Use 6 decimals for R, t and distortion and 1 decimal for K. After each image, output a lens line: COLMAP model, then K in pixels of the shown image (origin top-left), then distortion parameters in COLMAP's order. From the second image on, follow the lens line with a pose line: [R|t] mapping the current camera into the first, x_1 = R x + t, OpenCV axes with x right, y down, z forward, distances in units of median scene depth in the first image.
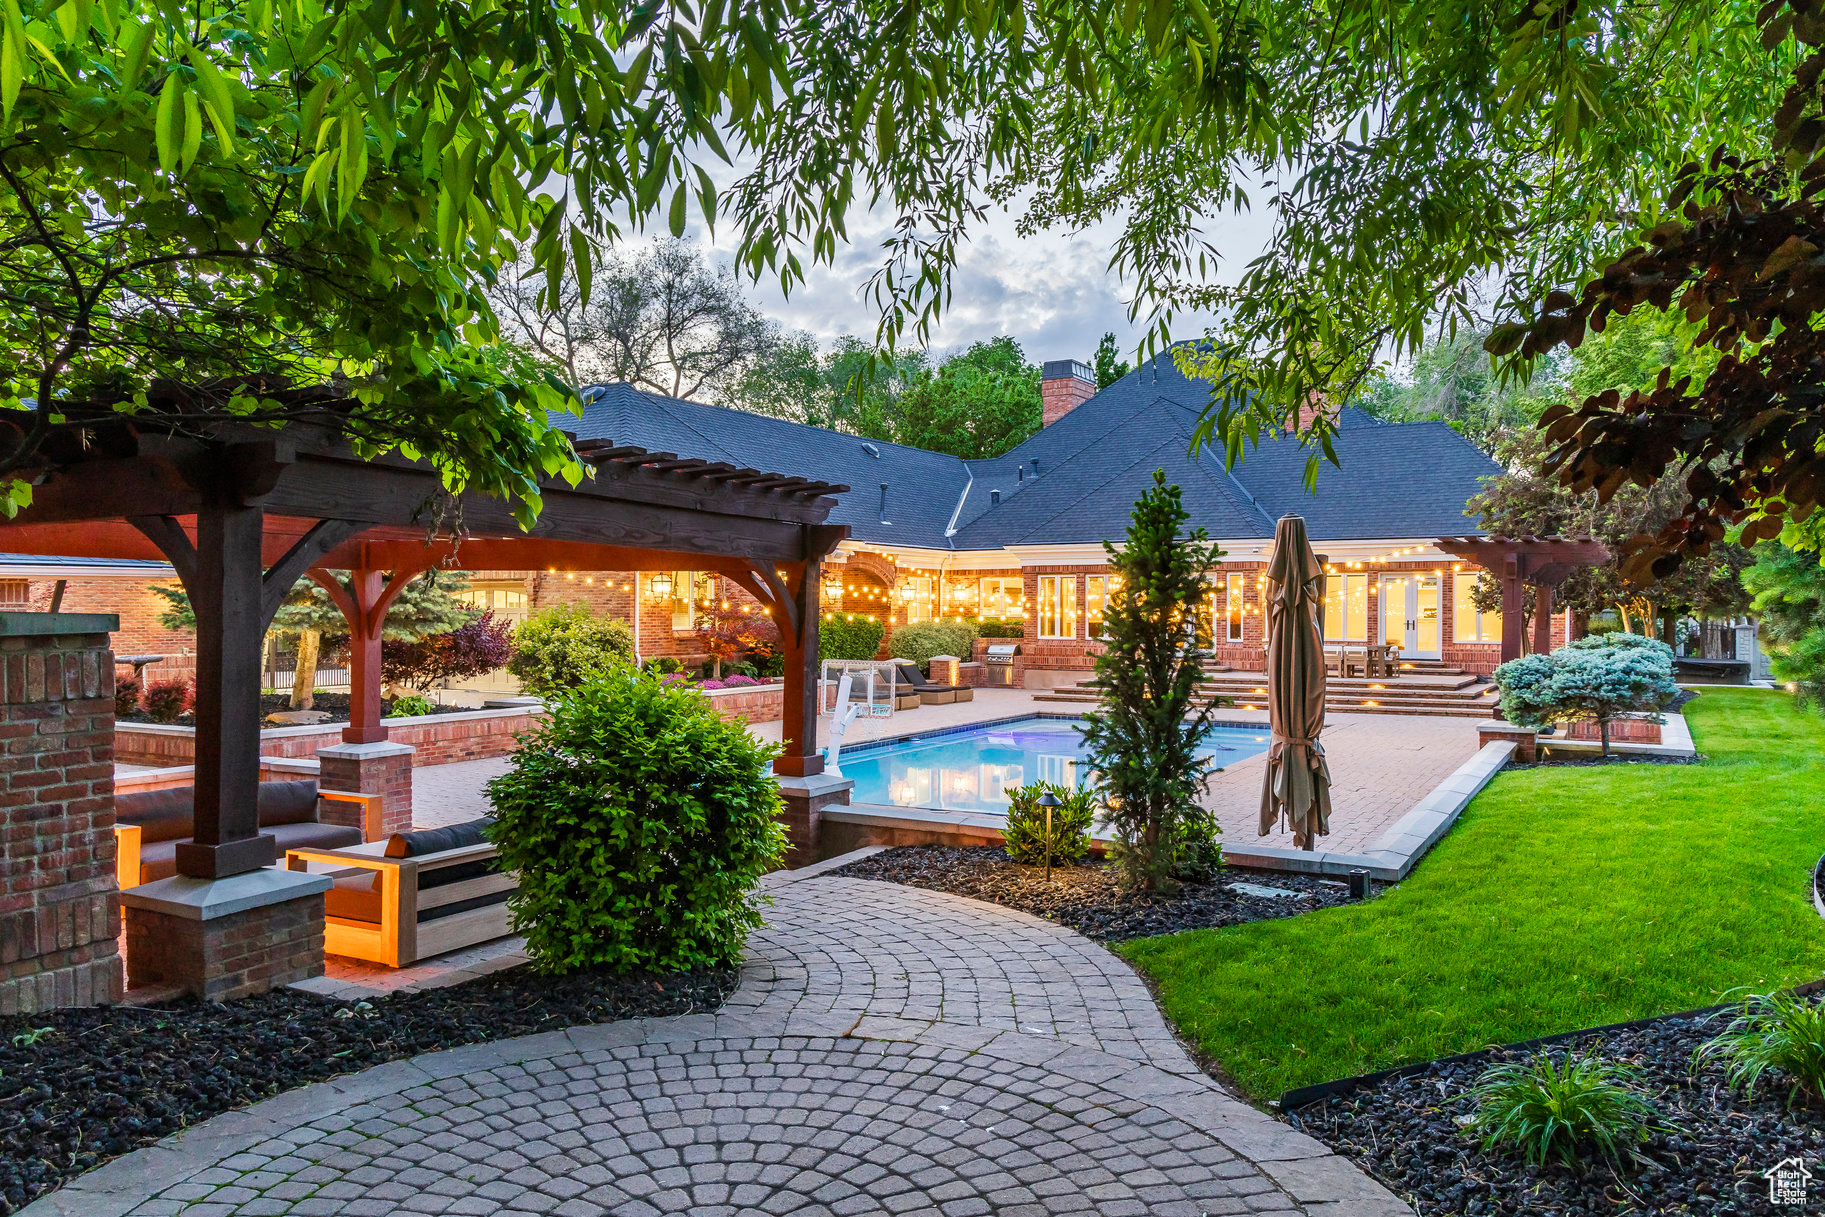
lens RADIAL K [[1285.0, 0, 928.4], [0, 1285.0, 607.6], [0, 0, 1]] dist [0.019794, -0.005490]
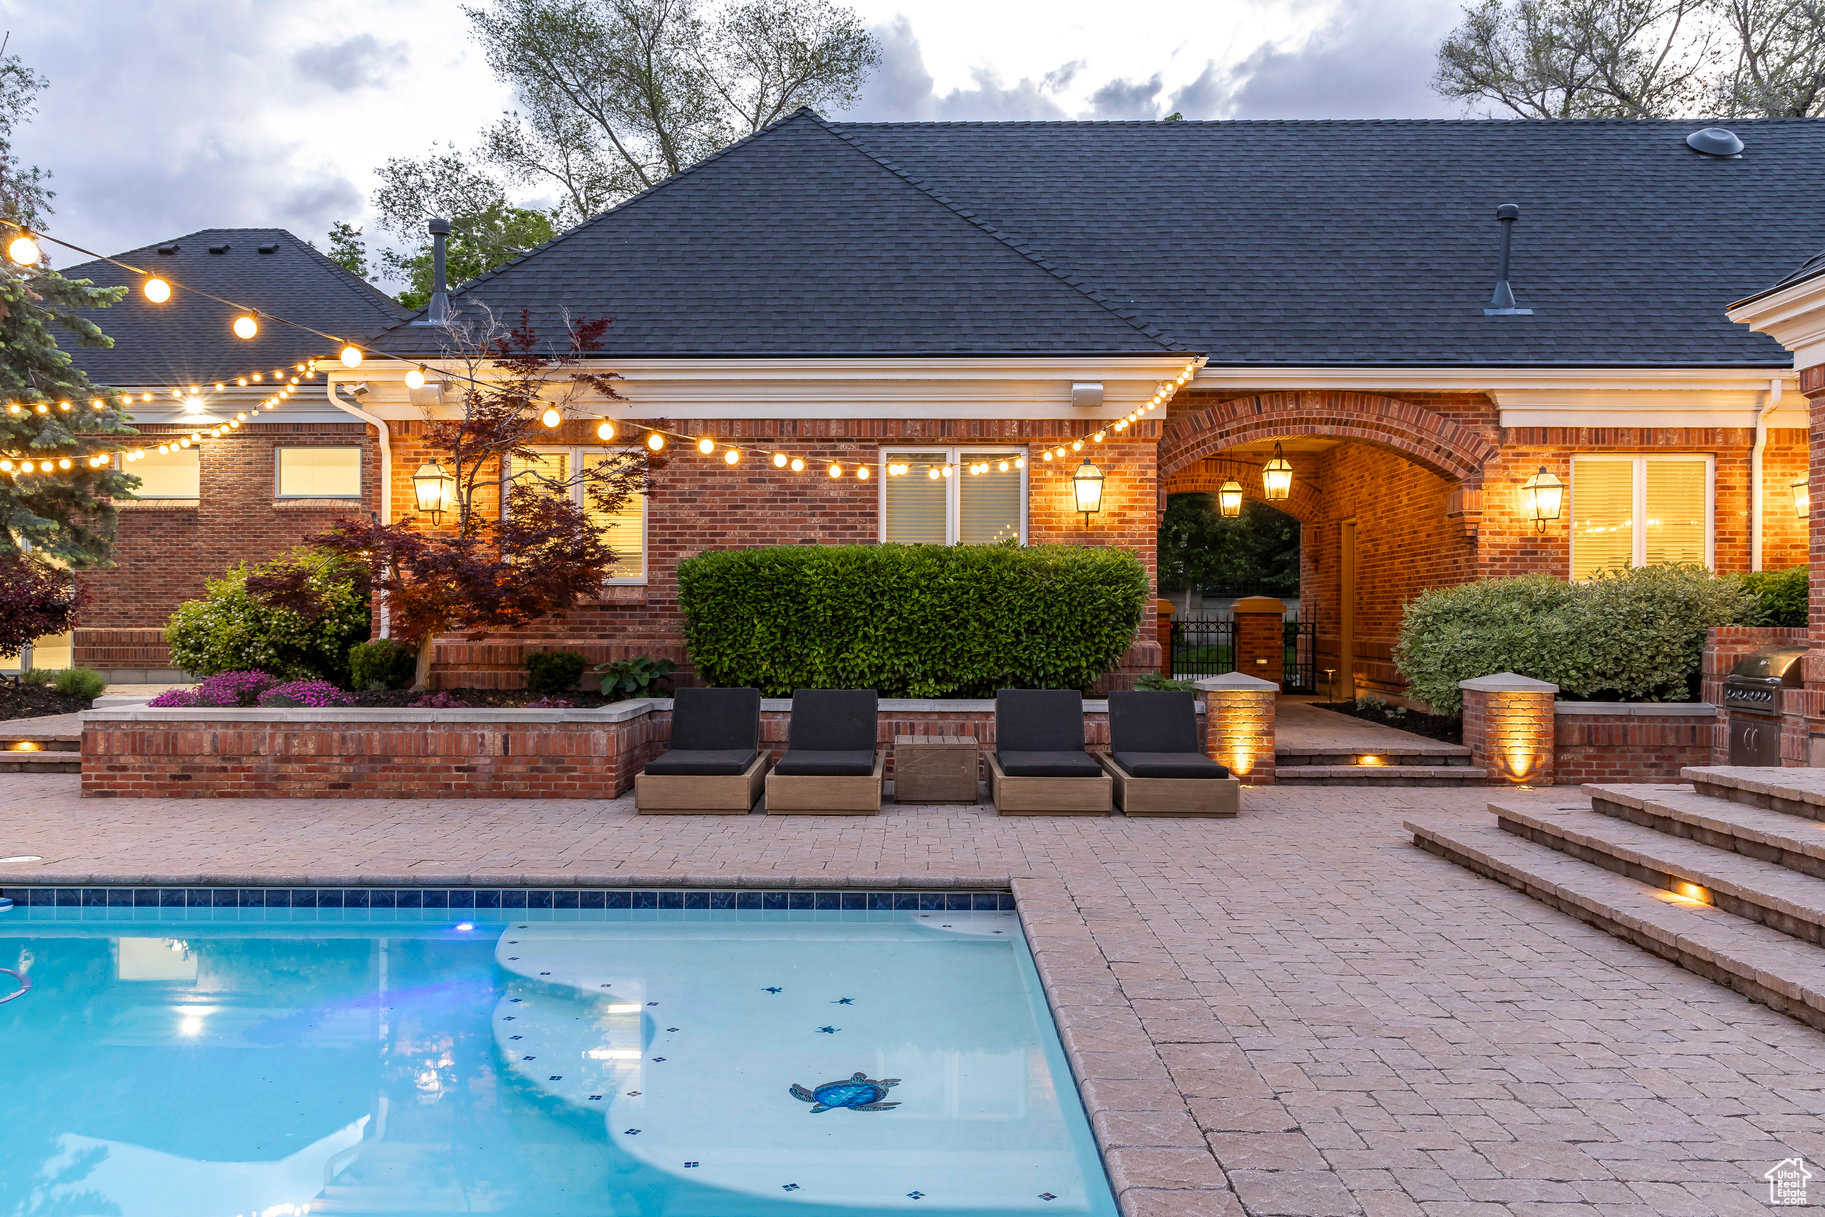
lens RADIAL K [[1499.0, 0, 919.3], [0, 1499.0, 615.5], [0, 0, 1]] dist [-0.003410, 0.005261]
pose [[0.481572, -0.000577, -0.876406, 0.087833], [-0.003008, 0.999993, -0.002311, 0.007448], [0.876401, 0.003749, 0.481567, 0.218544]]
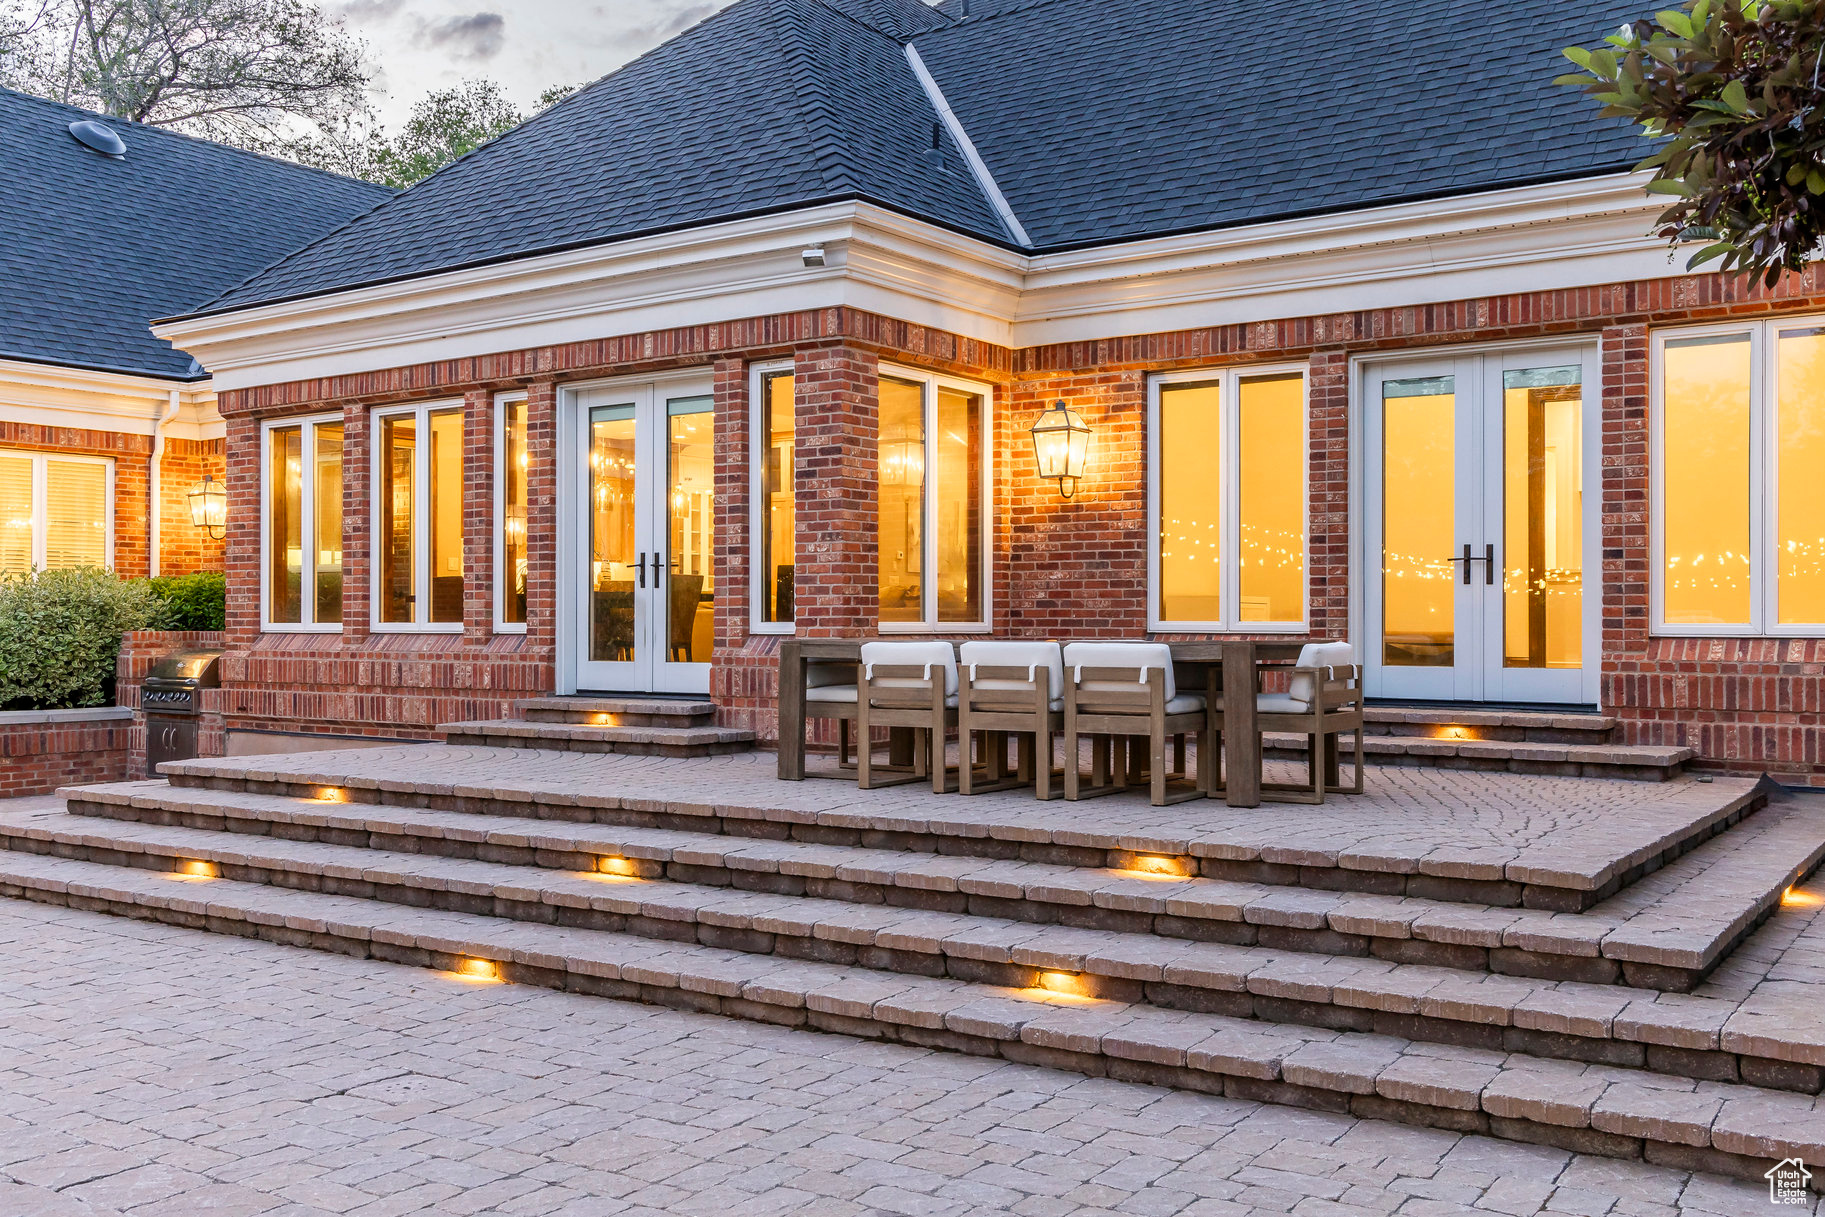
lens RADIAL K [[1670.9, 0, 905.9], [0, 1670.9, 609.5], [0, 0, 1]] dist [0.006933, 0.000000]
pose [[0.996231, -0.002540, -0.086703, 0.087986], [0.001780, 0.999959, -0.008842, 0.007437], [0.086722, 0.008655, 0.996195, 0.201957]]
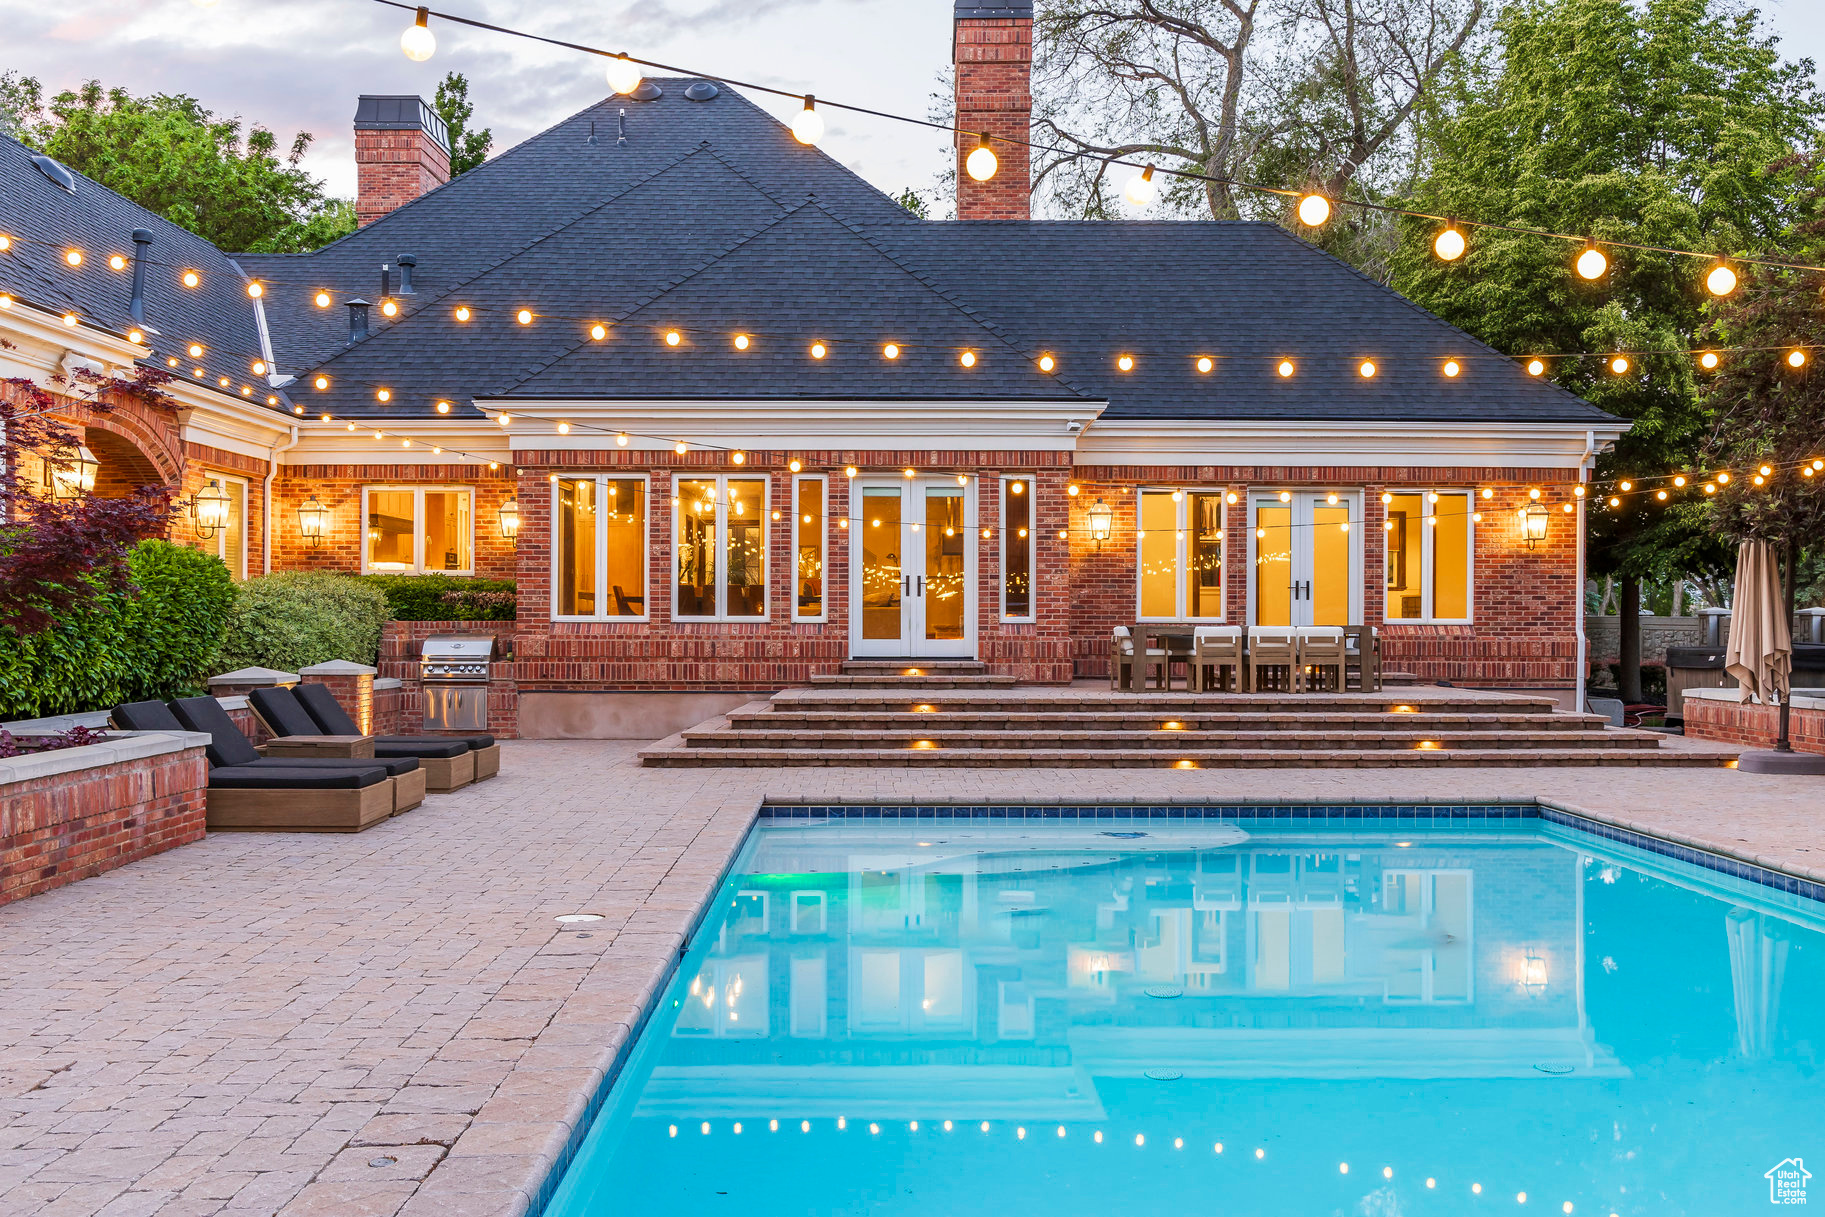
lens RADIAL K [[1769.9, 0, 923.7], [0, 1769.9, 604.1], [0, 0, 1]] dist [0.000765, 0.000000]
pose [[0.862305, 0.004854, 0.506366, -0.034717], [-0.001396, 0.999973, -0.007208, 0.007350], [-0.506387, 0.005509, 0.862289, 0.139223]]
